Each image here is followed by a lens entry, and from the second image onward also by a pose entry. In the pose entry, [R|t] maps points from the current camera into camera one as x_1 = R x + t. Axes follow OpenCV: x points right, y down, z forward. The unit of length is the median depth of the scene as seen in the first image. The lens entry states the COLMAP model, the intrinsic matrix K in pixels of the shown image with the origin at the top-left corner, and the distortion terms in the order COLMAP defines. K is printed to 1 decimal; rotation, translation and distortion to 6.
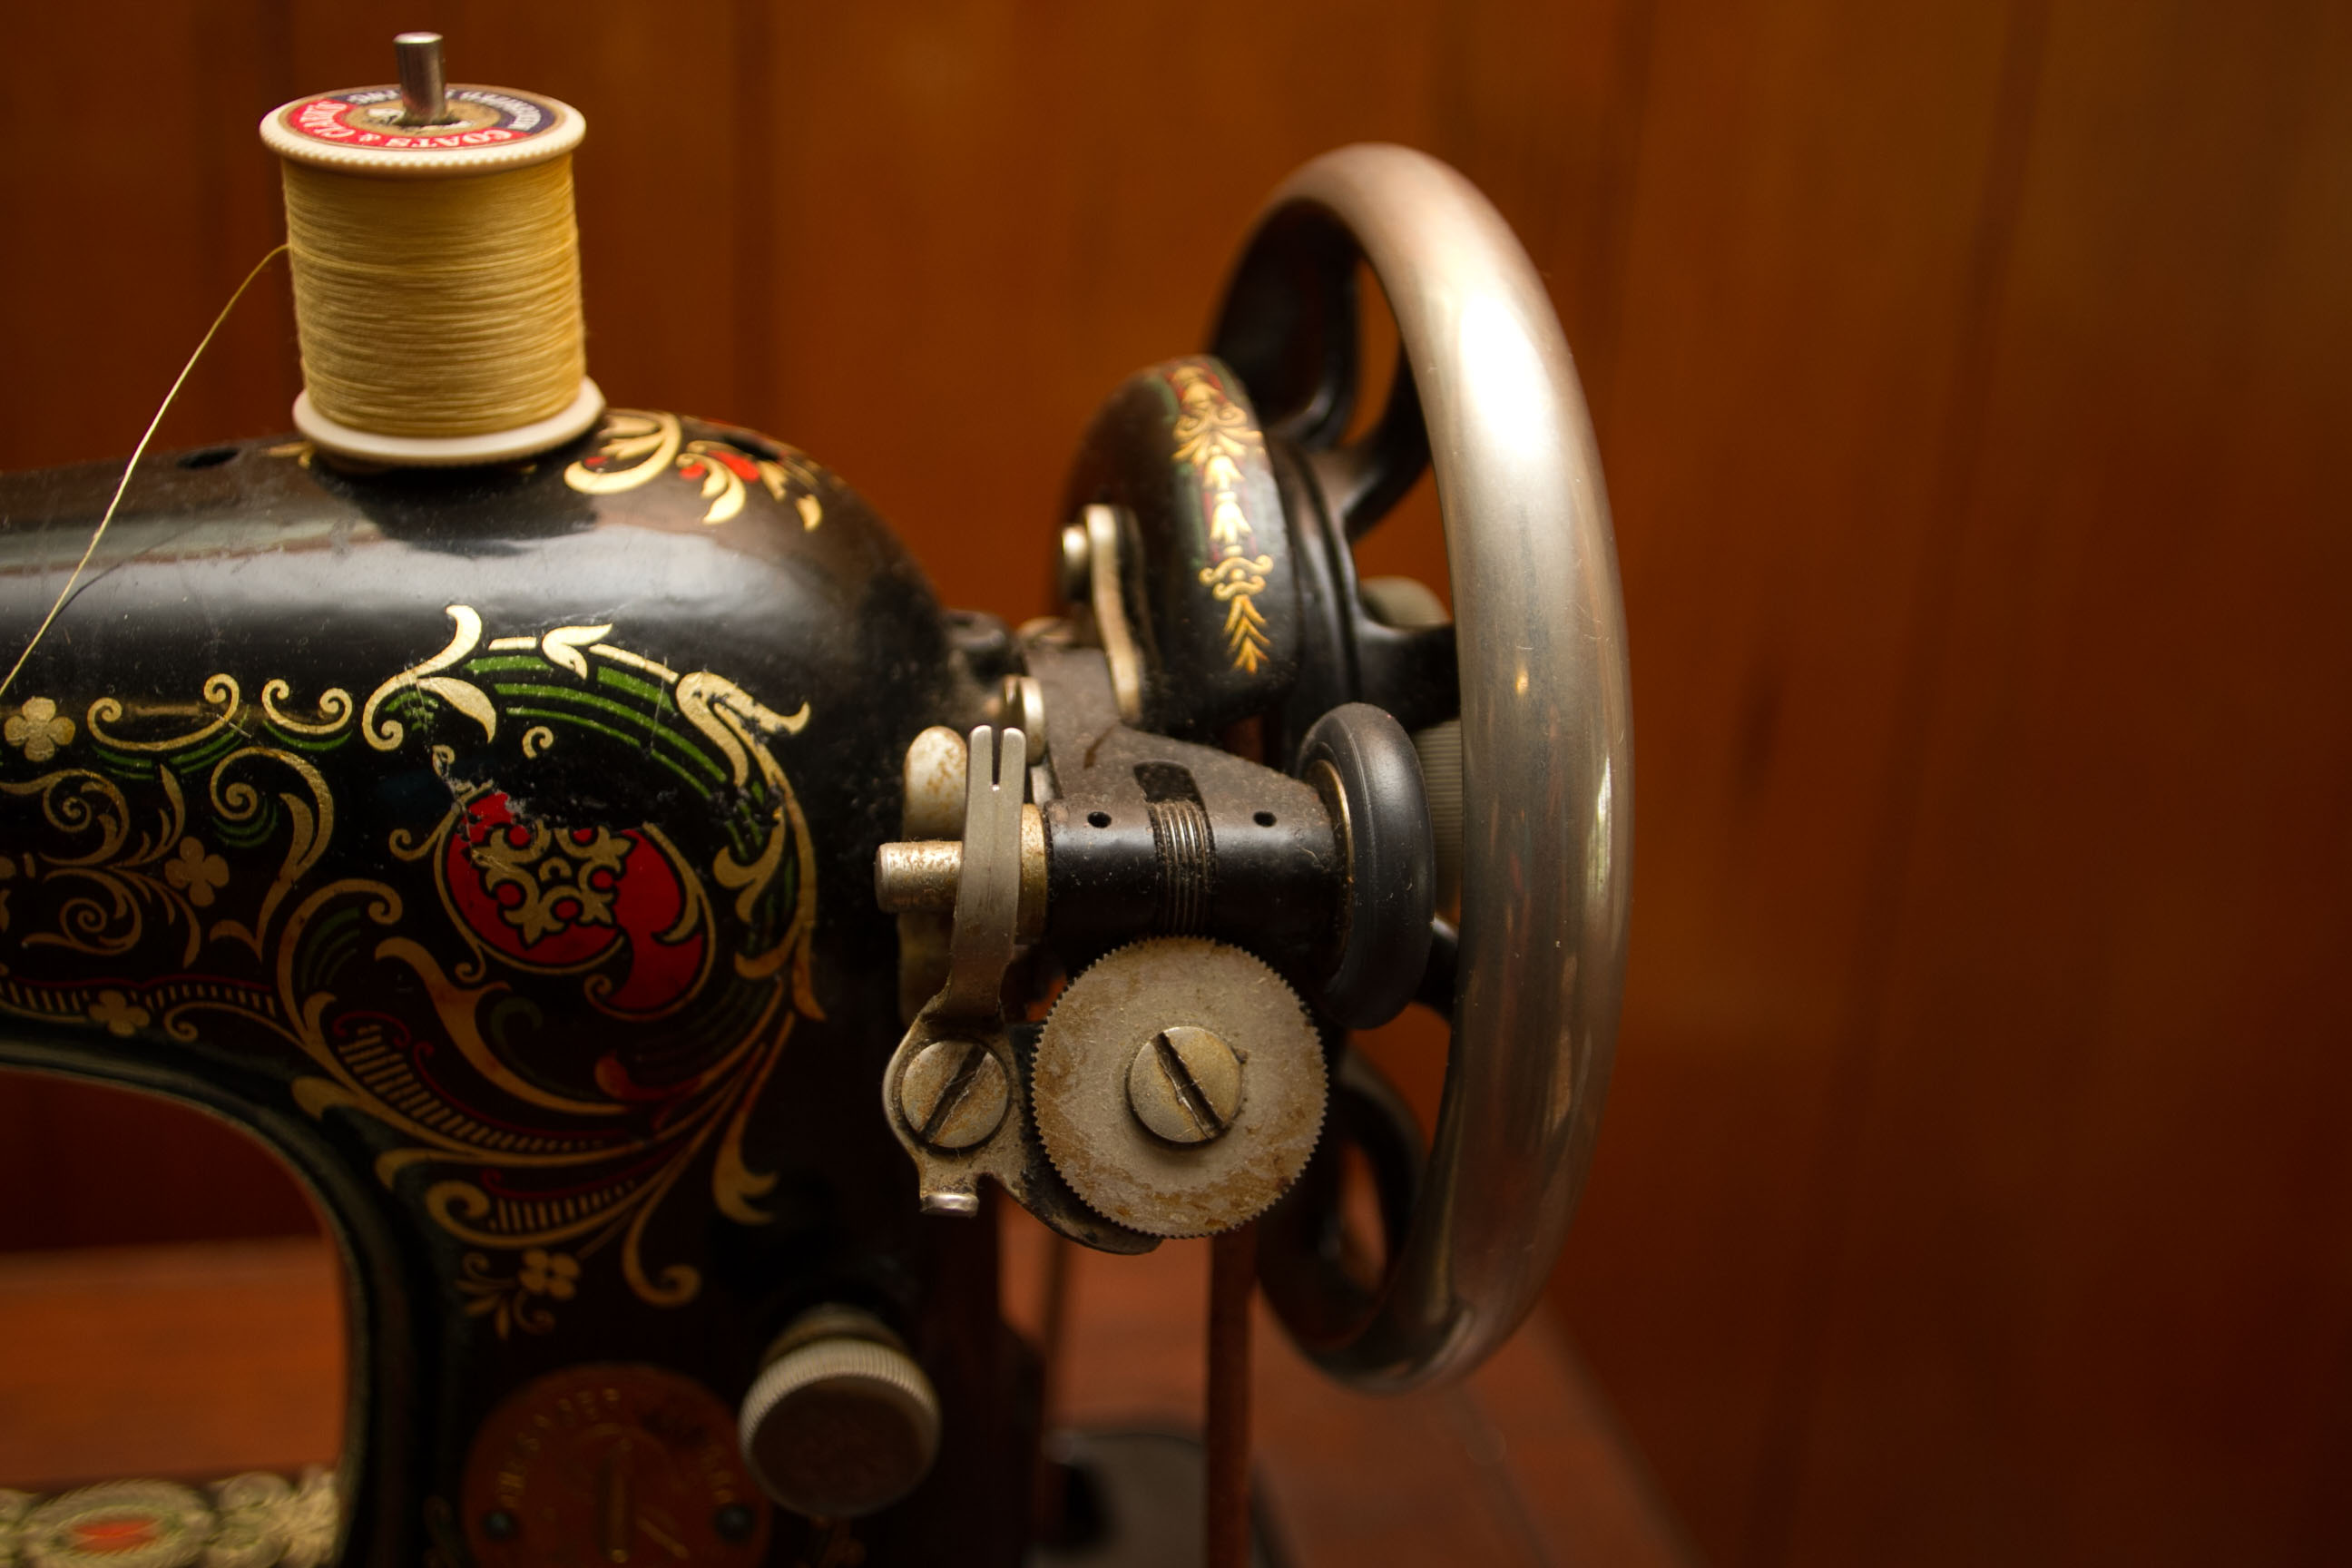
lens RADIAL K [[2187.8, 0, 1168.4], [0, 2187.8, 781.1], [0, 0, 1]] dist [-0.077361, 0.065805]
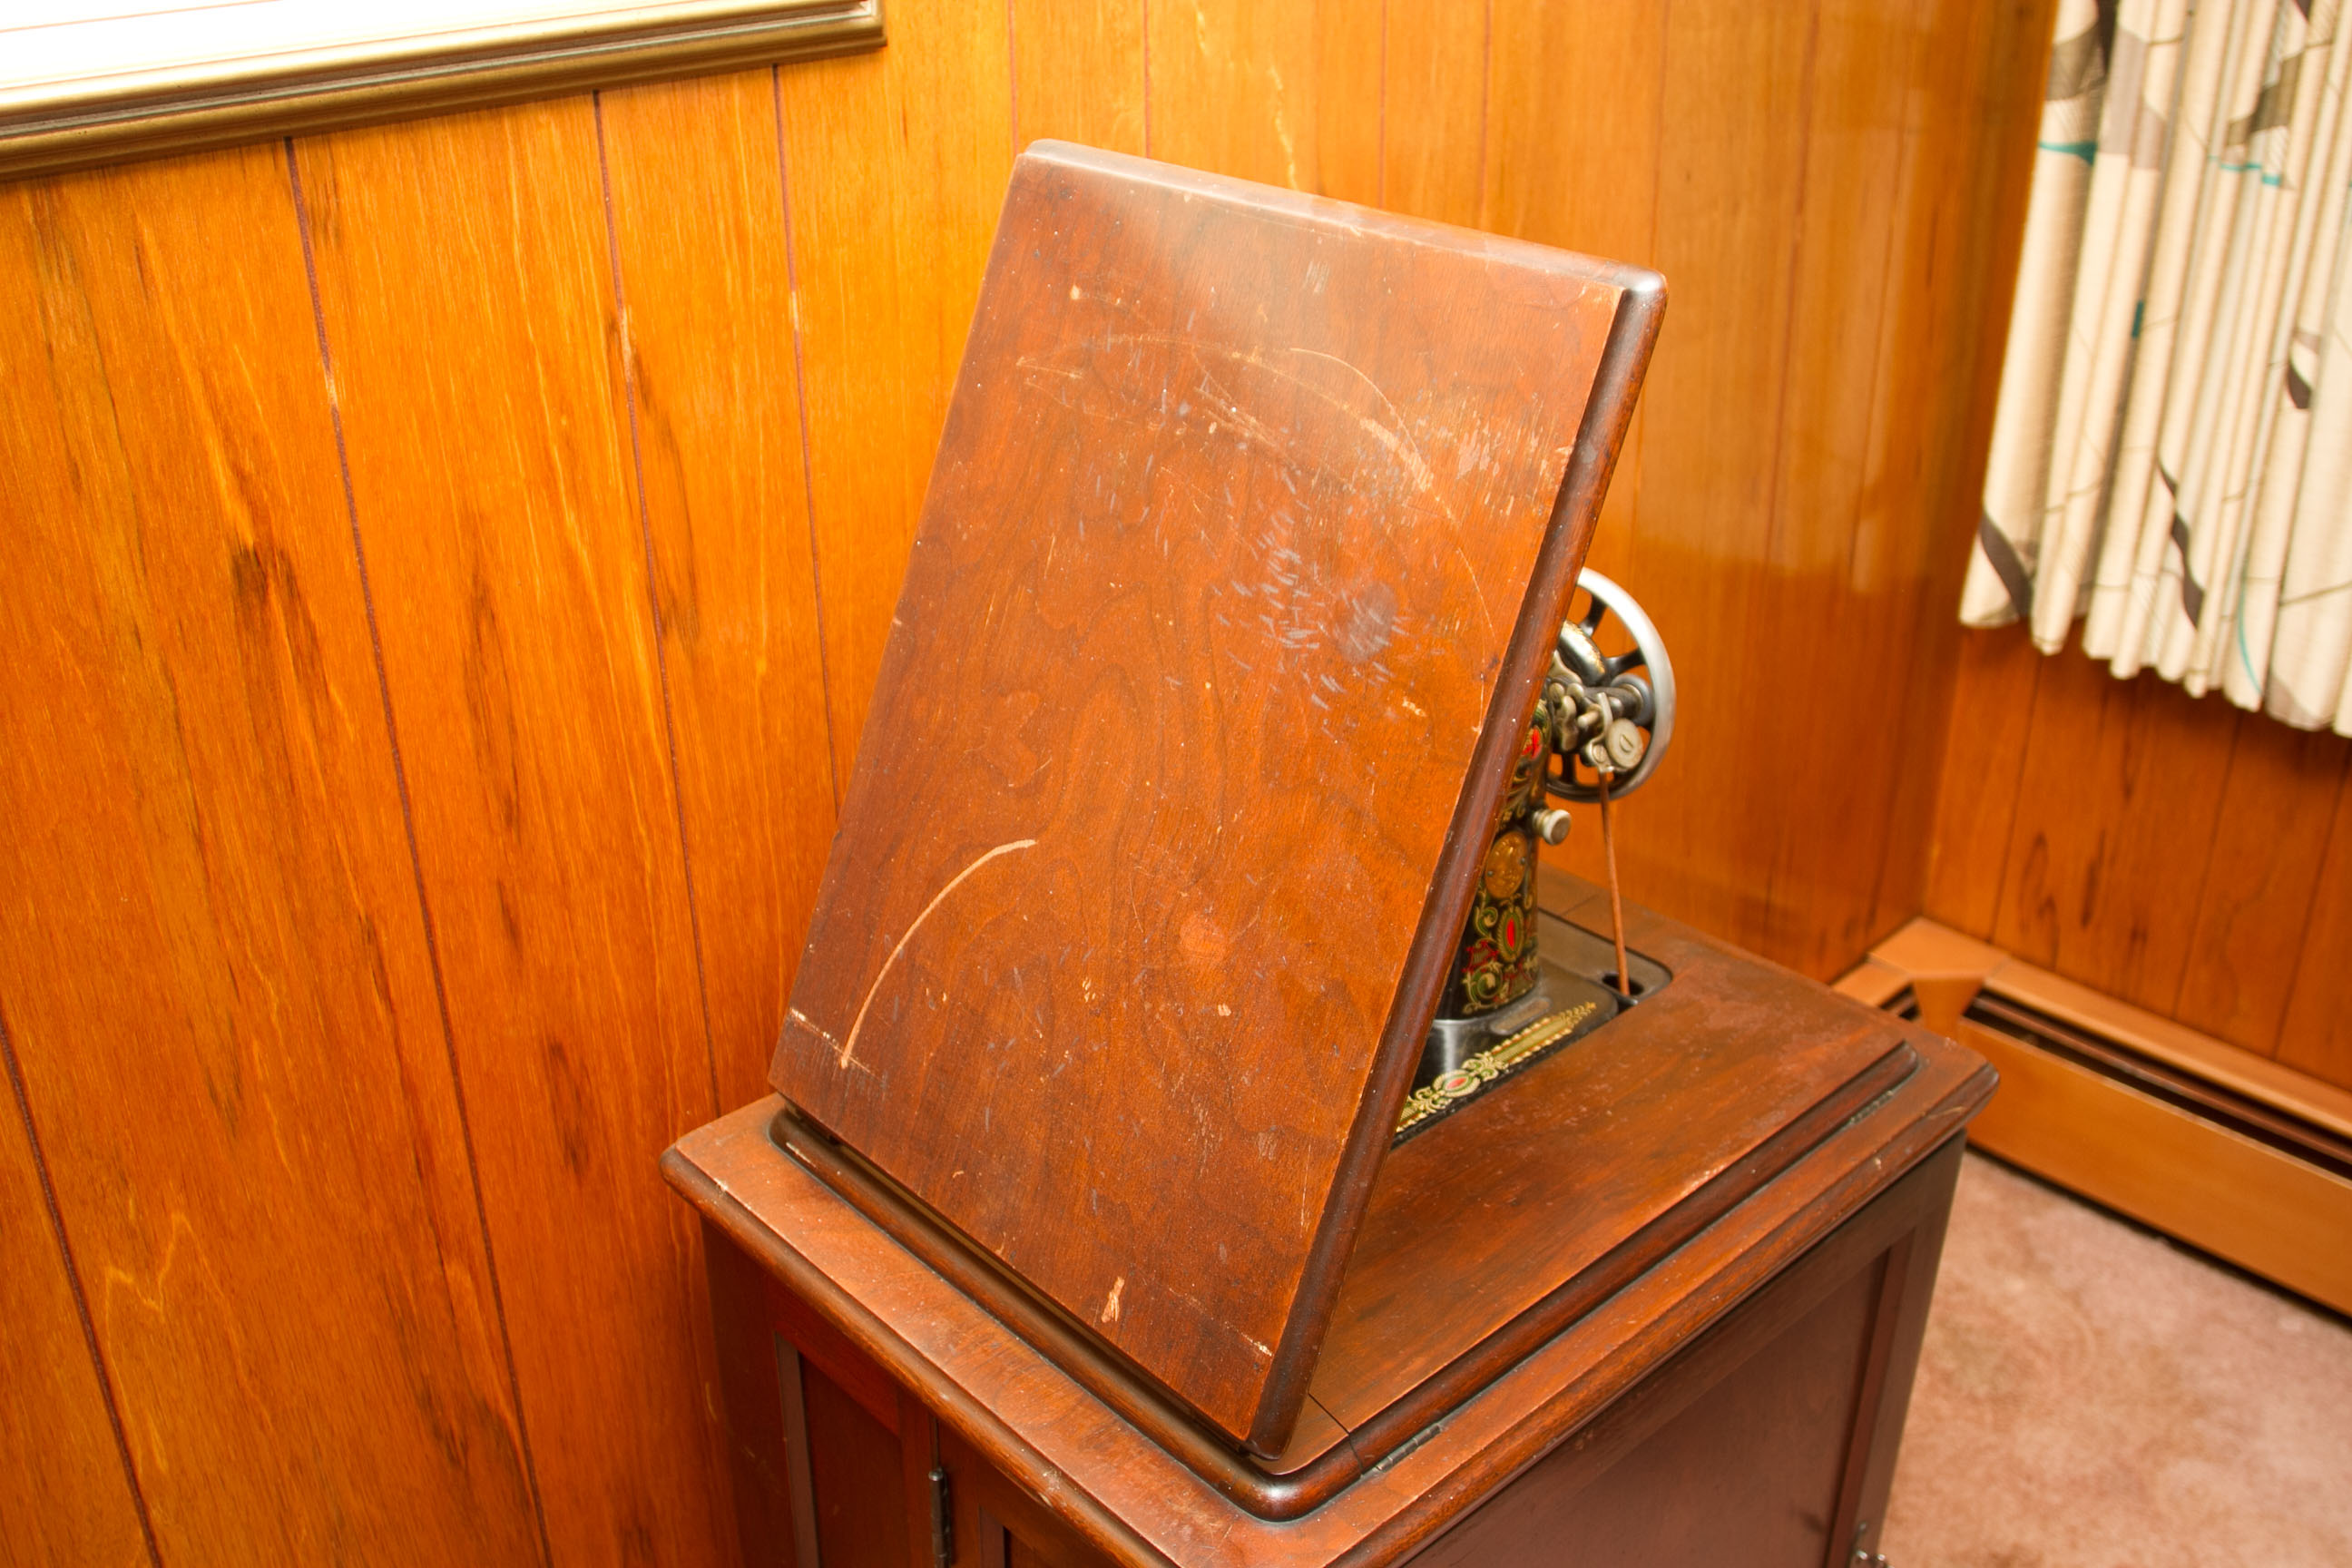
lens RADIAL K [[2187.8, 0, 1168.4], [0, 2187.8, 781.1], [0, 0, 1]] dist [-0.077361, 0.065805]
pose [[0.858903, -0.279146, 0.429376, -3.617049], [0.233572, 0.959637, 0.156655, -0.976792], [-0.455775, -0.034261, 0.889436, -3.716167]]
